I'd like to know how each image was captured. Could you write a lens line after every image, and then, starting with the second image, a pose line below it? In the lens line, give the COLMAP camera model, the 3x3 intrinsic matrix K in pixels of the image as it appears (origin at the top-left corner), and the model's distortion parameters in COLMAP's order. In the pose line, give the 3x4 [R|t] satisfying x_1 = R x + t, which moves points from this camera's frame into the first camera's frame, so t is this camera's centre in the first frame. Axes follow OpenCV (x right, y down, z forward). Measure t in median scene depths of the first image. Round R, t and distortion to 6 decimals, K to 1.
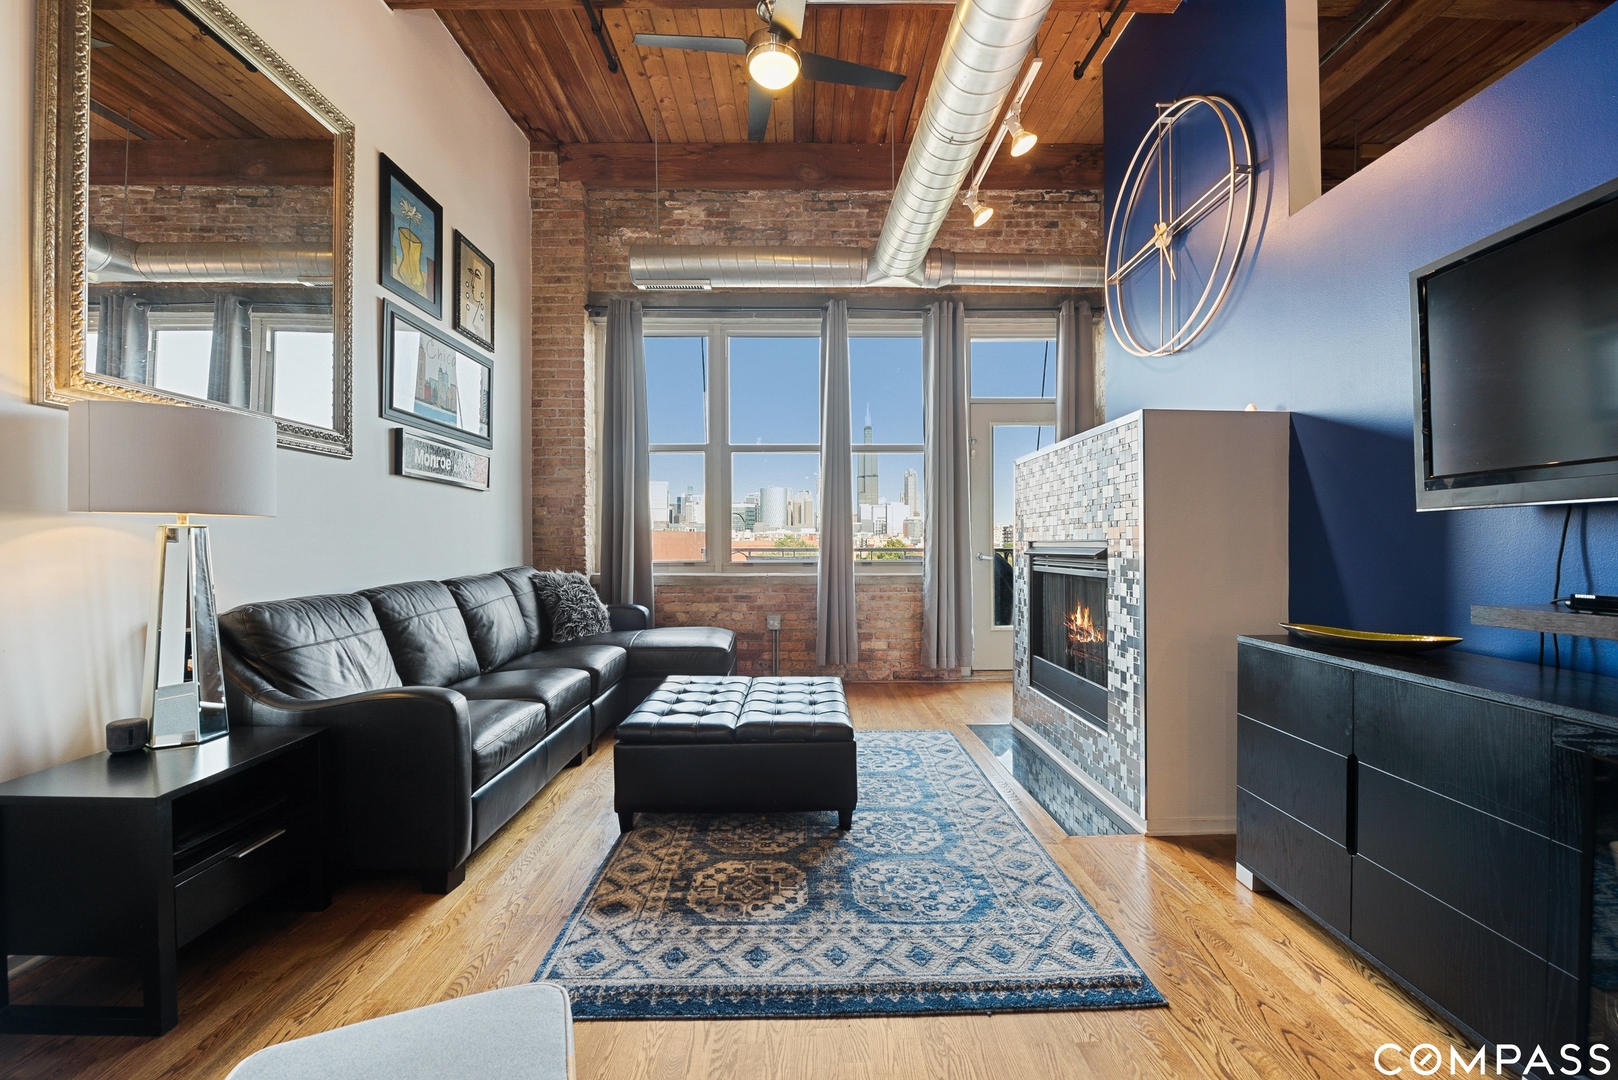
lens RADIAL K [[663.9, 0, 808.9], [0, 663.9, 541.6], [0, 0, 1]] dist [-0.004069, -0.000554]
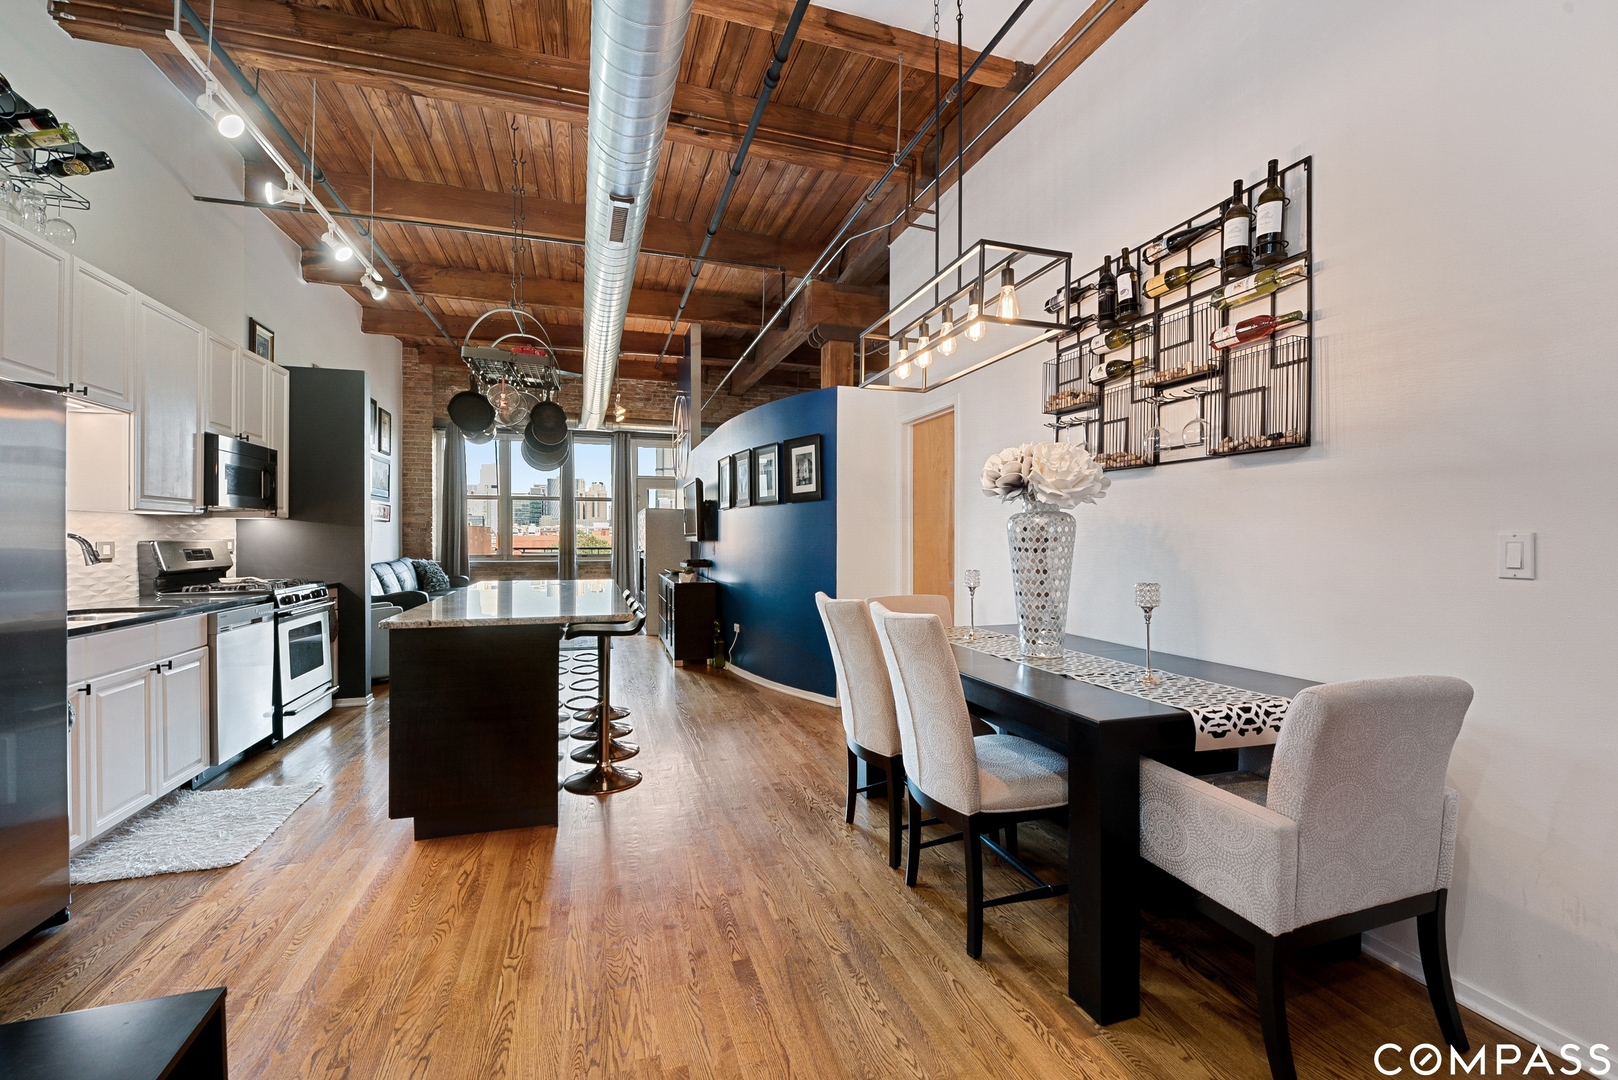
lens RADIAL K [[663.9, 0, 808.9], [0, 663.9, 541.6], [0, 0, 1]] dist [-0.004069, -0.000554]
pose [[0.955099, 0.002204, 0.296278, 0.177079], [-0.004259, 0.999971, 0.006292, -0.032405], [-0.296255, -0.007271, 0.955081, -1.446031]]
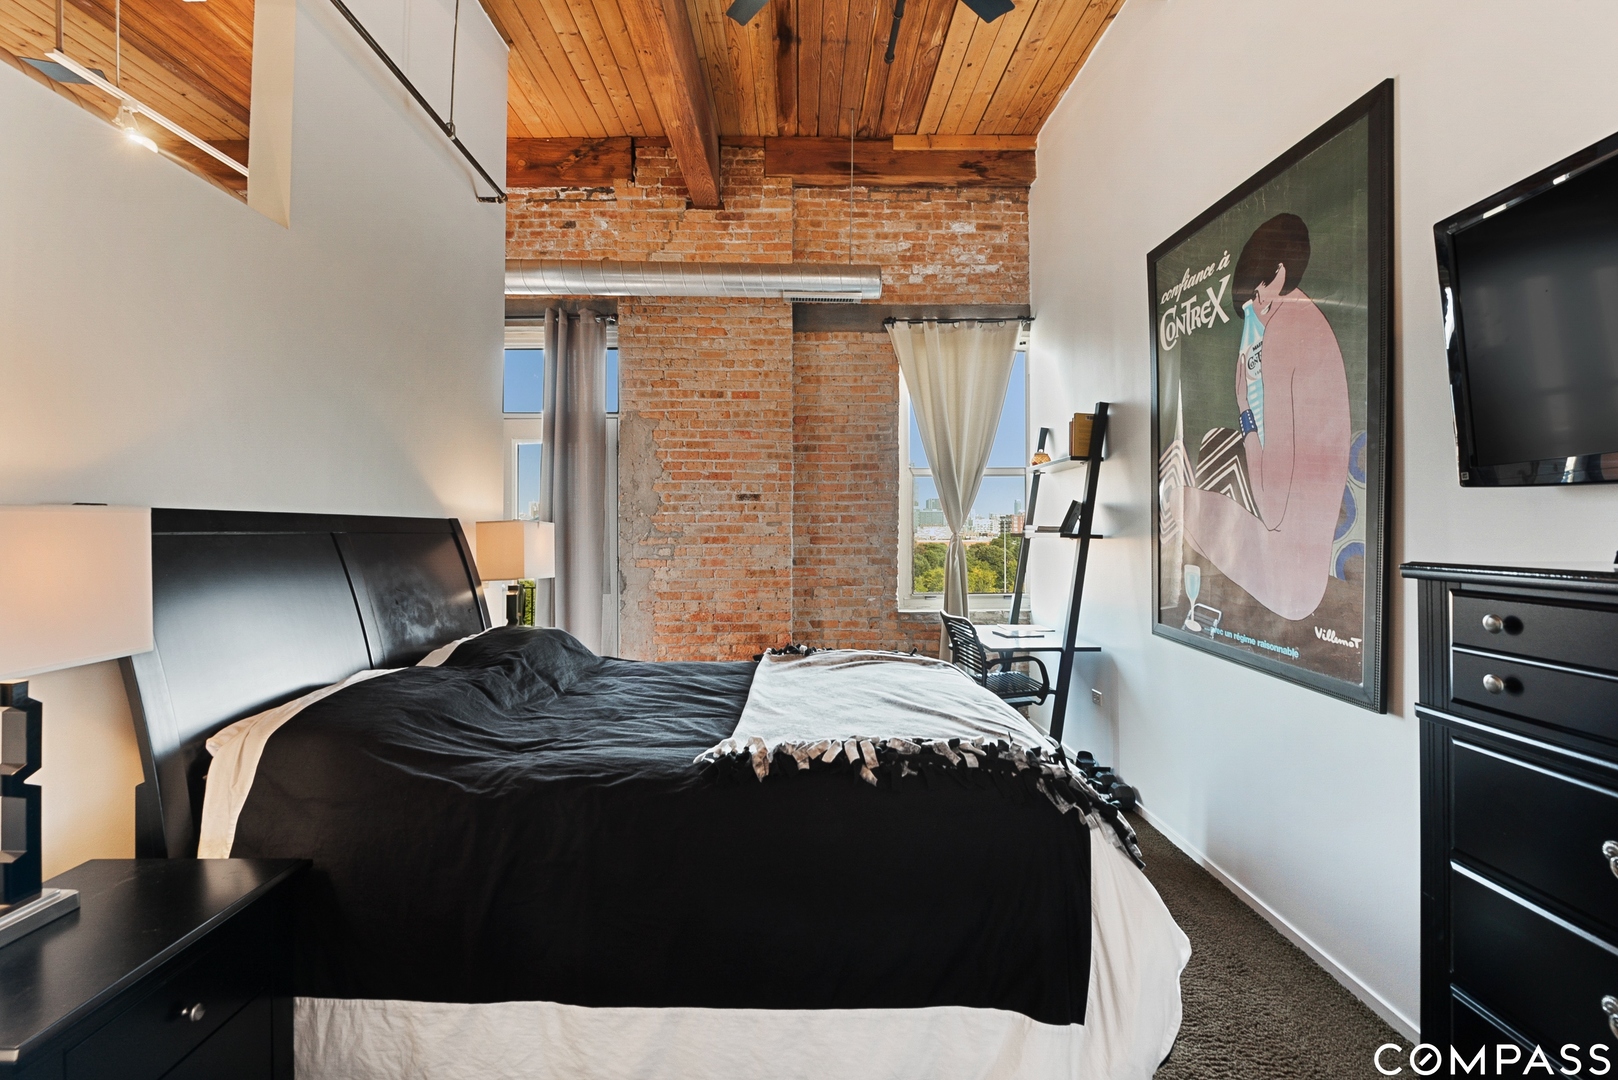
lens RADIAL K [[663.9, 0, 808.9], [0, 663.9, 541.6], [0, 0, 1]] dist [-0.004069, -0.000554]
pose [[0.999963, 0.003254, -0.007900, 0.873833], [-0.003203, 0.999975, 0.006374, -0.049367], [0.007921, -0.006349, 0.999948, 0.084448]]
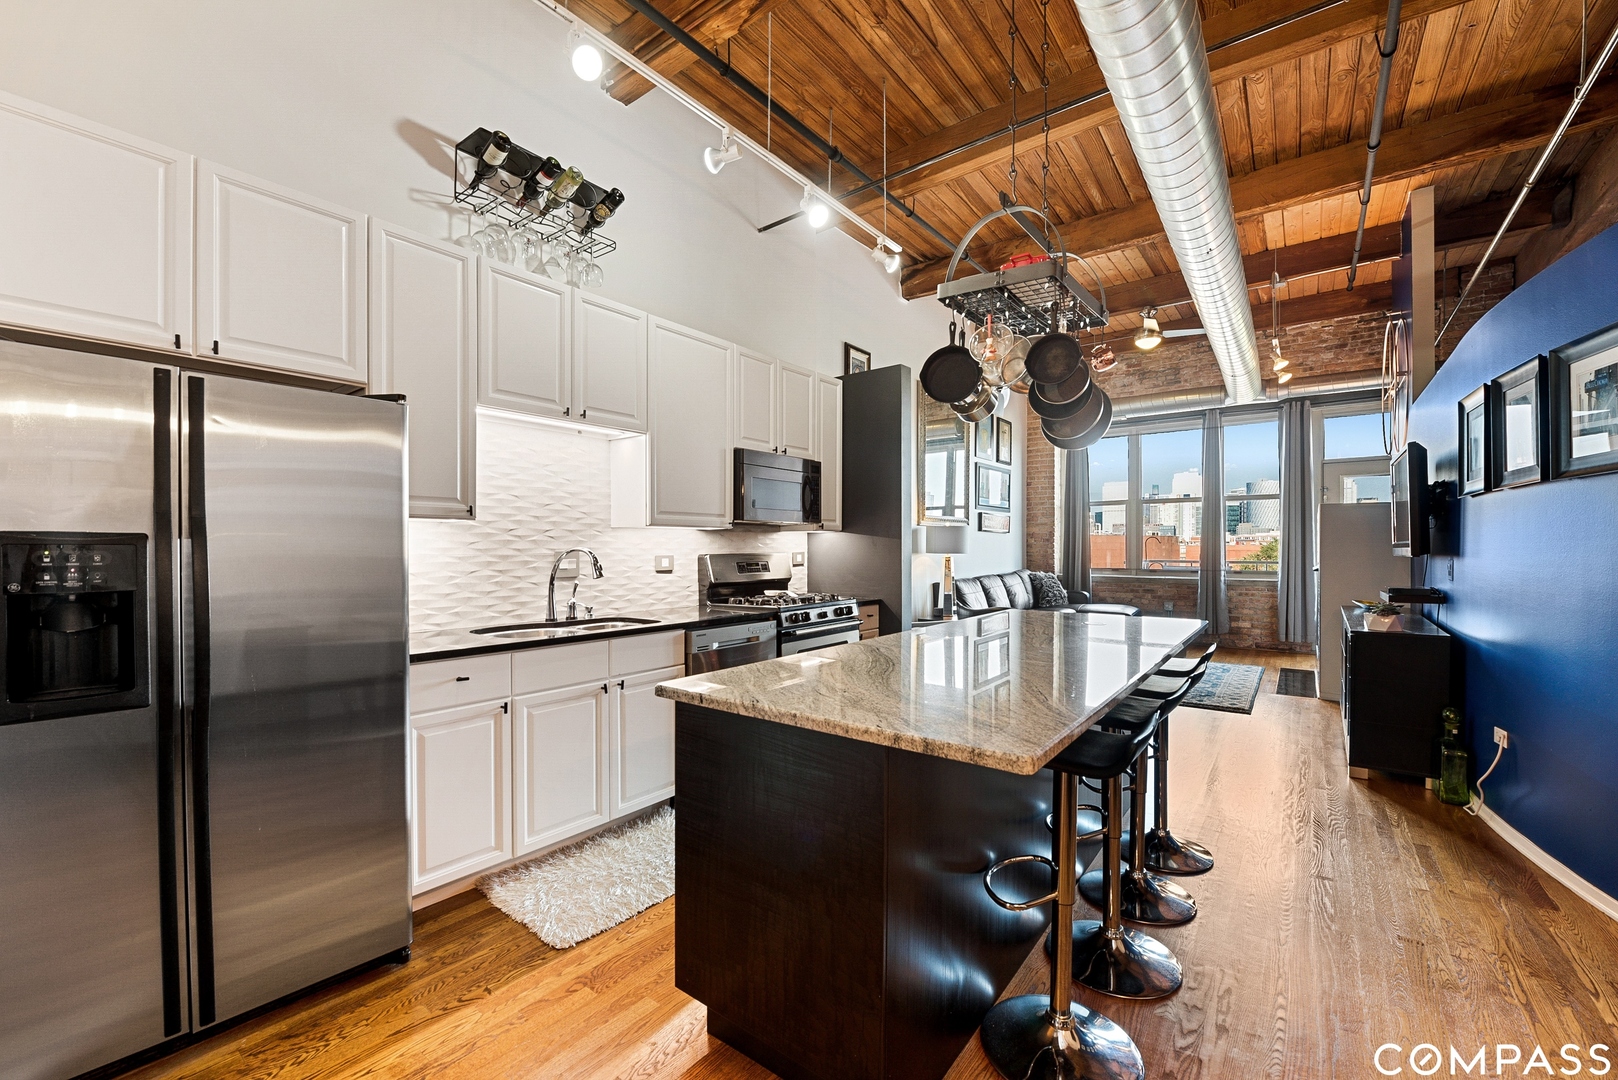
lens RADIAL K [[644.7, 0, 818.3], [0, 644.7, 555.8], [0, 0, 1]] dist [-0.003331, -0.008386]
pose [[0.788625, 0.010052, -0.614792, 0.297446], [-0.000215, 0.999871, 0.016072, -0.036923], [0.614874, -0.012543, 0.788526, -0.985986]]
